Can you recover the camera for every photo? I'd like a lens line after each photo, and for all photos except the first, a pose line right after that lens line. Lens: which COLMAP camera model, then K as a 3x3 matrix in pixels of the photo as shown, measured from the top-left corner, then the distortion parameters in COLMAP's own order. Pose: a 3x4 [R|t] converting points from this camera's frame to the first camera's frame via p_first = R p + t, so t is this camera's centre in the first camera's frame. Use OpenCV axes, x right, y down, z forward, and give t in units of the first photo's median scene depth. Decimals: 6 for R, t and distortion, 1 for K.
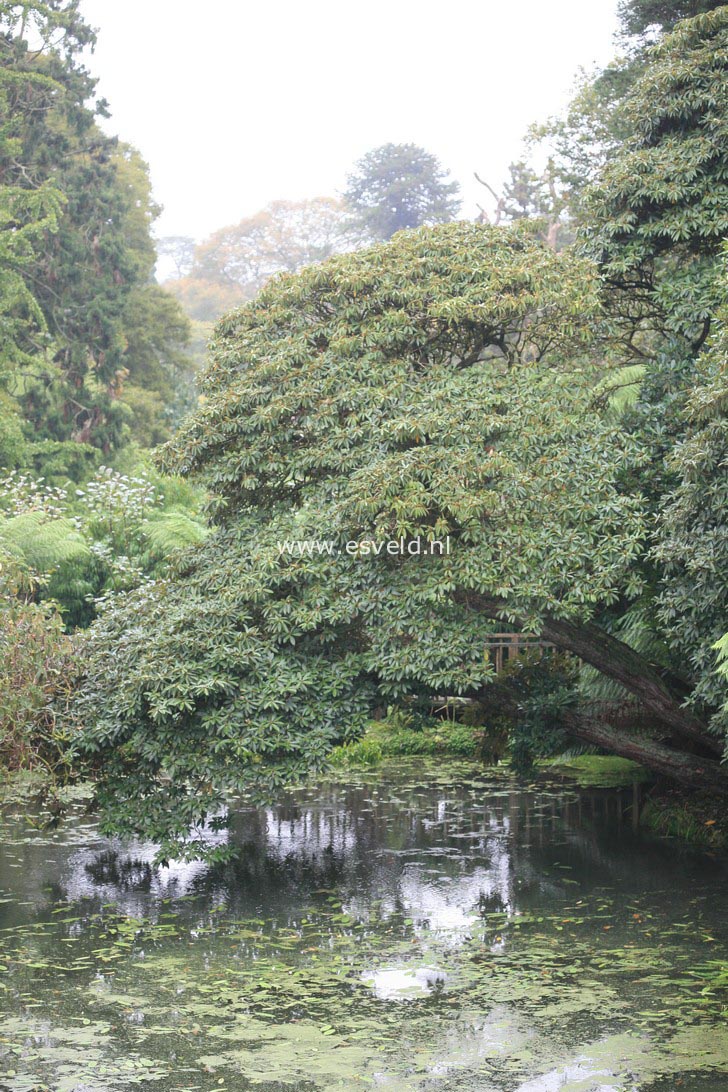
lens RADIAL K [[2994.1, 0, 364.0], [0, 2994.1, 546.0], [0, 0, 1]] dist [-0.161985, 0.347413]
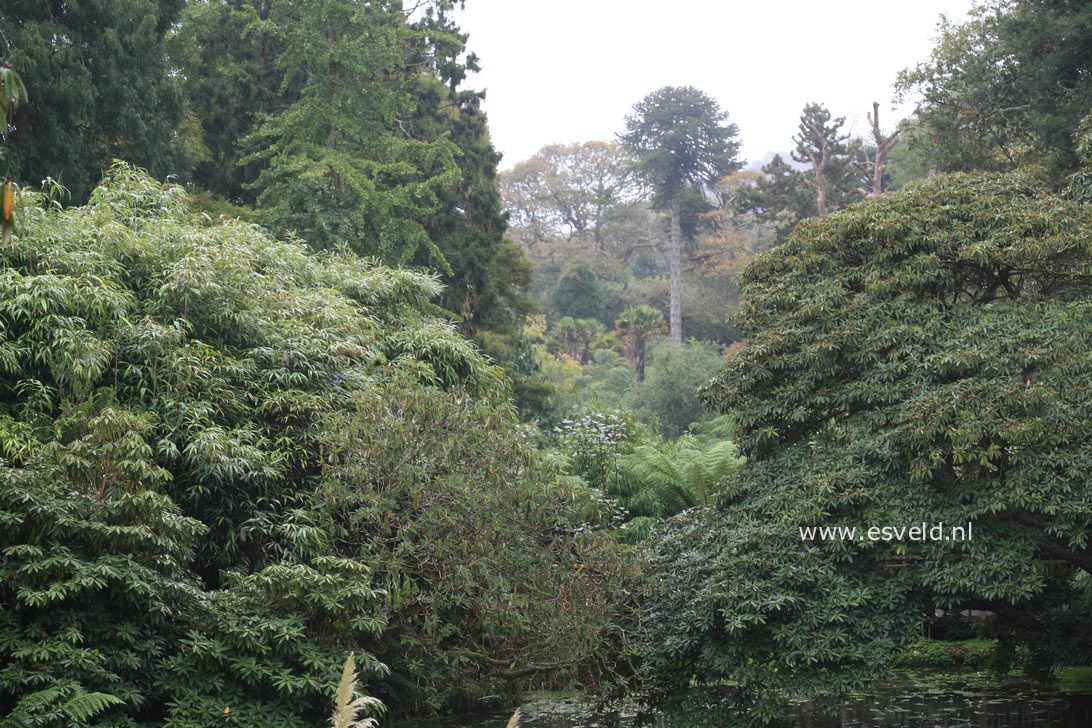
lens RADIAL K [[2994.1, 0, 546.0], [0, 2994.1, 364.0], [0, 0, 1]] dist [-0.161985, 0.347413]
pose [[0.999734, -0.018496, -0.013773, -0.116403], [0.017916, 0.998996, -0.041051, 0.003332], [0.014518, 0.040793, 0.999062, -0.088358]]
